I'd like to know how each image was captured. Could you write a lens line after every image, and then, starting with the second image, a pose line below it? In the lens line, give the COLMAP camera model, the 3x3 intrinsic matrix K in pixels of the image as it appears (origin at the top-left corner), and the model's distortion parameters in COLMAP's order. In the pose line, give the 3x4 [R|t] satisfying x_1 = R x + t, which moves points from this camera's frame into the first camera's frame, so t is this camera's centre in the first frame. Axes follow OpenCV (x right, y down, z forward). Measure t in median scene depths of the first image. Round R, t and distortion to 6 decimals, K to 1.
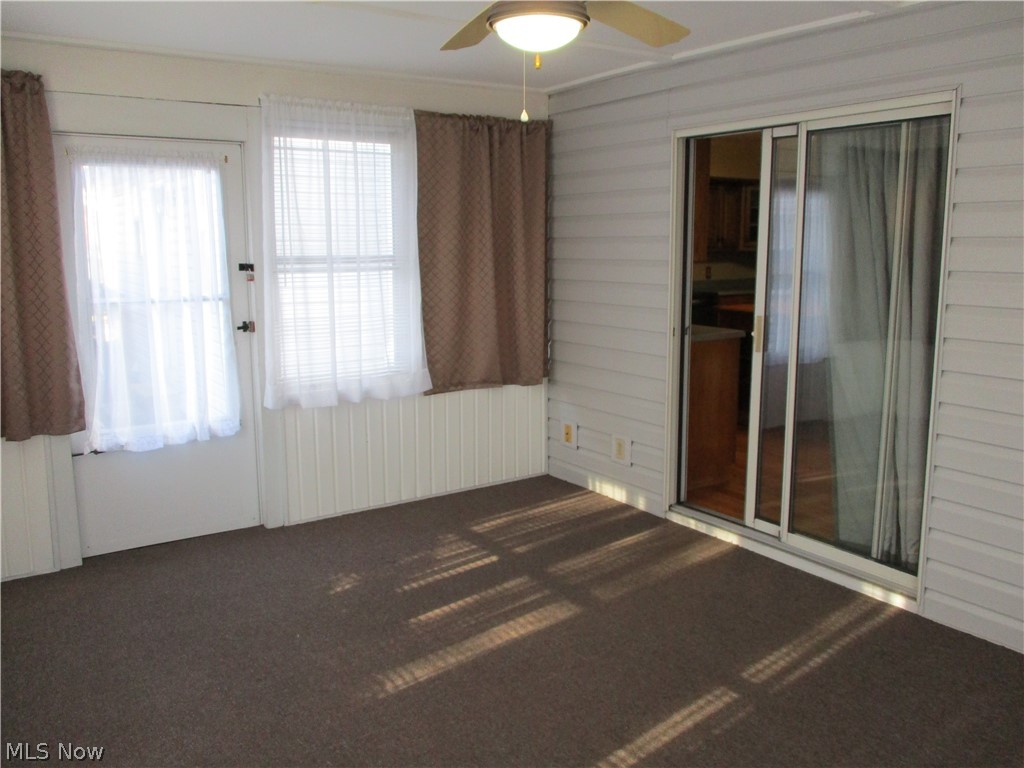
lens RADIAL K [[896.0, 0, 496.1], [0, 896.0, 373.4], [0, 0, 1]] dist [-0.001315, 0.002184]
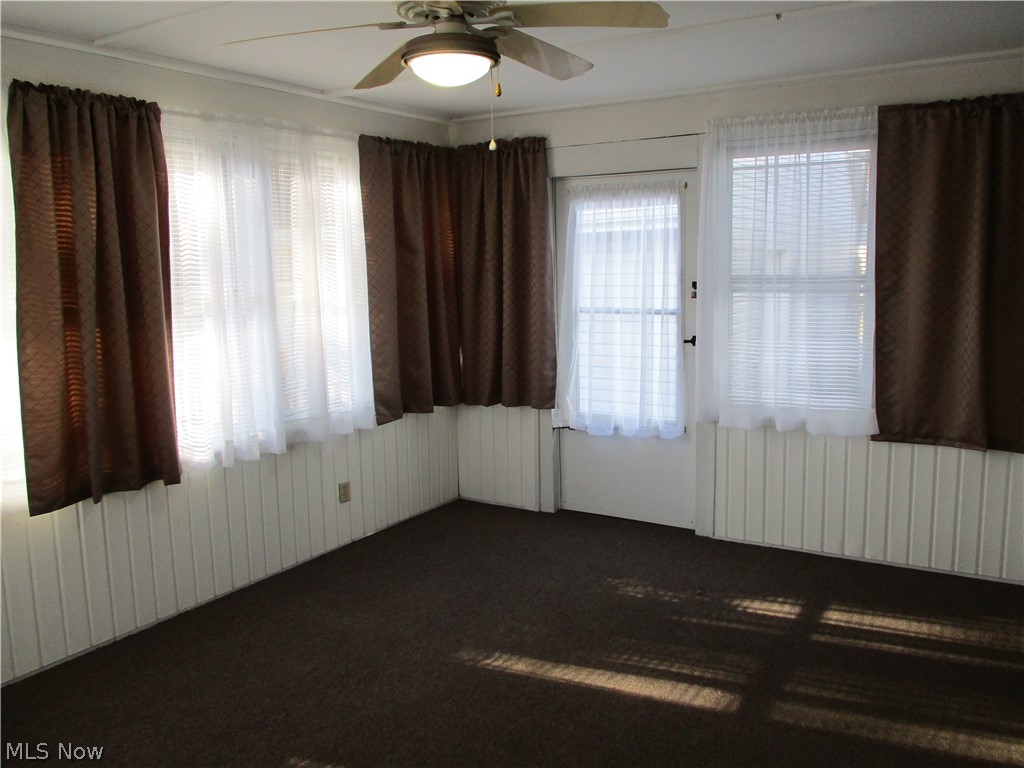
lens RADIAL K [[855.9, 0, 518.0], [0, 855.9, 375.4], [0, 0, 1]] dist [-0.011077, 0.004422]
pose [[0.420222, 0.113556, -0.900288, 0.556679], [-0.129157, 0.989523, 0.064526, -0.050192], [0.898183, 0.089164, 0.430485, 0.380212]]
